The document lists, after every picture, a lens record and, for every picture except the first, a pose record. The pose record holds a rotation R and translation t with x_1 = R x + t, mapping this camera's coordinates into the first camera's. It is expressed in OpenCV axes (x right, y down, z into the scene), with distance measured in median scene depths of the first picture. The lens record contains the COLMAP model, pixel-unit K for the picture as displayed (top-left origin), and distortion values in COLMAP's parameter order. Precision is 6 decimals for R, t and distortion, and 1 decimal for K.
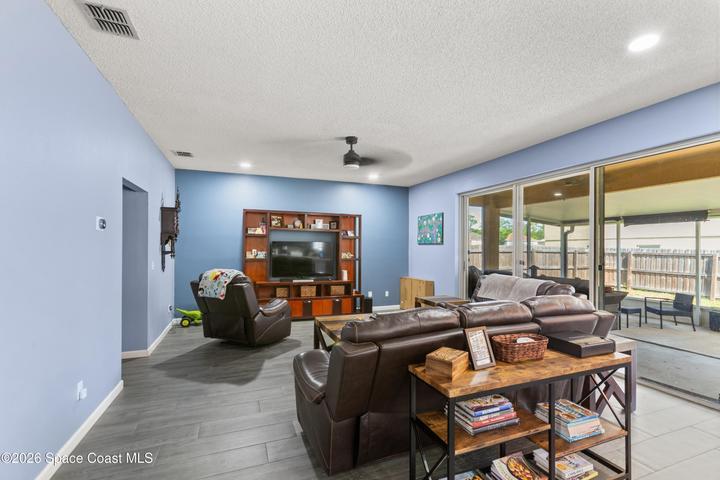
lens RADIAL K [[323.2, 0, 359.6], [0, 323.2, 244.0], [0, 0, 1]] dist [-0.003381, 0.003480]
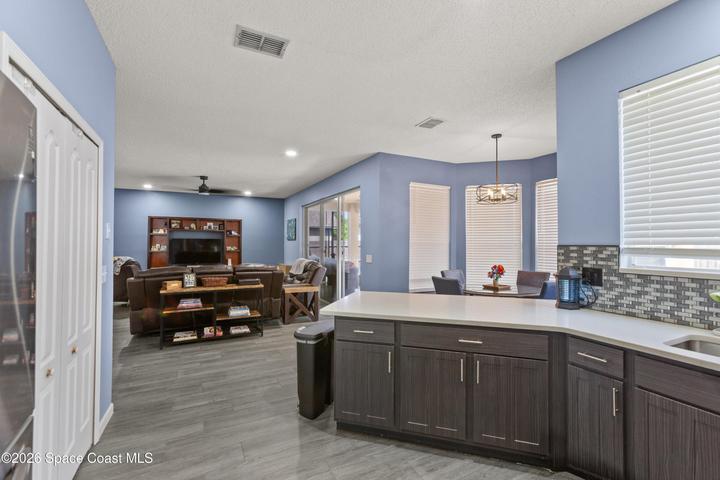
lens RADIAL K [[323.2, 0, 363.9], [0, 323.2, 234.7], [0, 0, 1]] dist [-0.003381, 0.003480]
pose [[0.994875, -0.003060, 0.101064, 0.416958], [0.004580, 0.999880, -0.014813, -0.001022], [-0.101006, 0.015200, 0.994770, -0.483801]]
